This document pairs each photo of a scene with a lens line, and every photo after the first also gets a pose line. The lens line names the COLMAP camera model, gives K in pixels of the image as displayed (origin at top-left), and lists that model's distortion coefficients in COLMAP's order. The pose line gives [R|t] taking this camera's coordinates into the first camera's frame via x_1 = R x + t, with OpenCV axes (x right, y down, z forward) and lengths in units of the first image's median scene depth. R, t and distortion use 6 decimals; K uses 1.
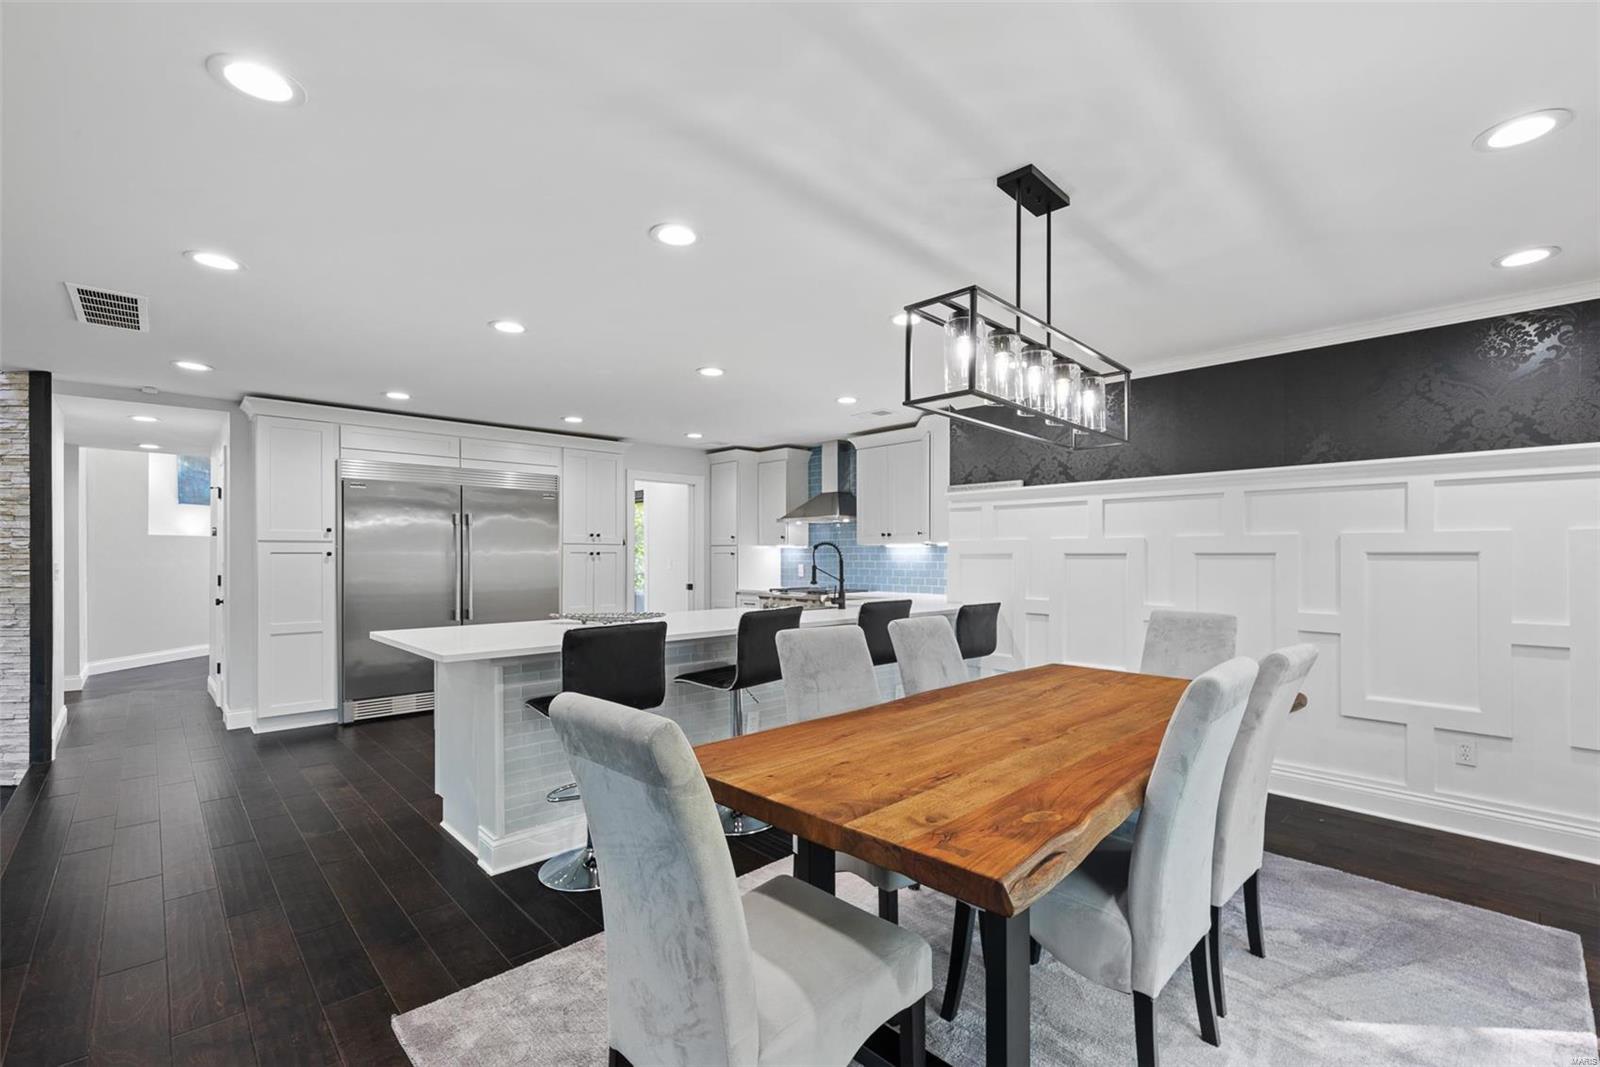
lens RADIAL K [[703.5, 0, 817.9], [0, 703.5, 554.1], [0, 0, 1]] dist [0.005868, -0.001503]
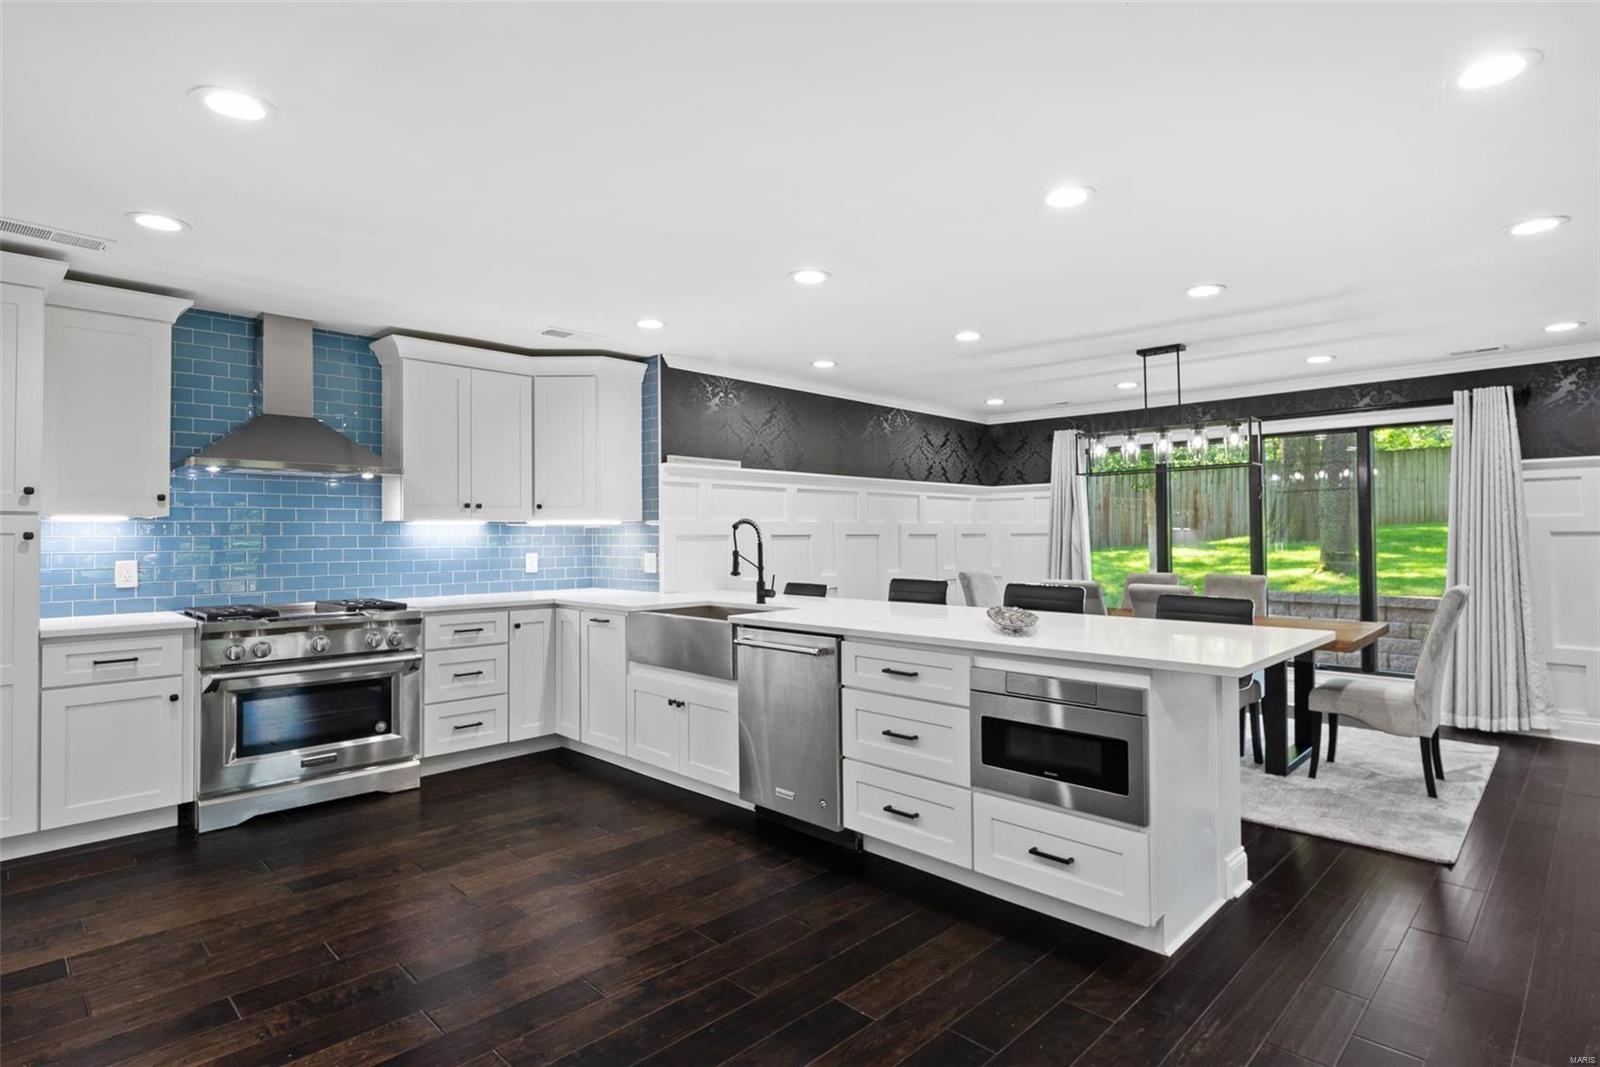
lens RADIAL K [[833.8, 0, 828.5], [0, 833.8, 515.0], [0, 0, 1]] dist [-0.010552, 0.001302]
pose [[-0.051401, 0.024031, 0.998389, -0.741167], [0.002456, 0.999710, -0.023937, -0.000117], [-0.998675, 0.001222, -0.051445, 0.769090]]
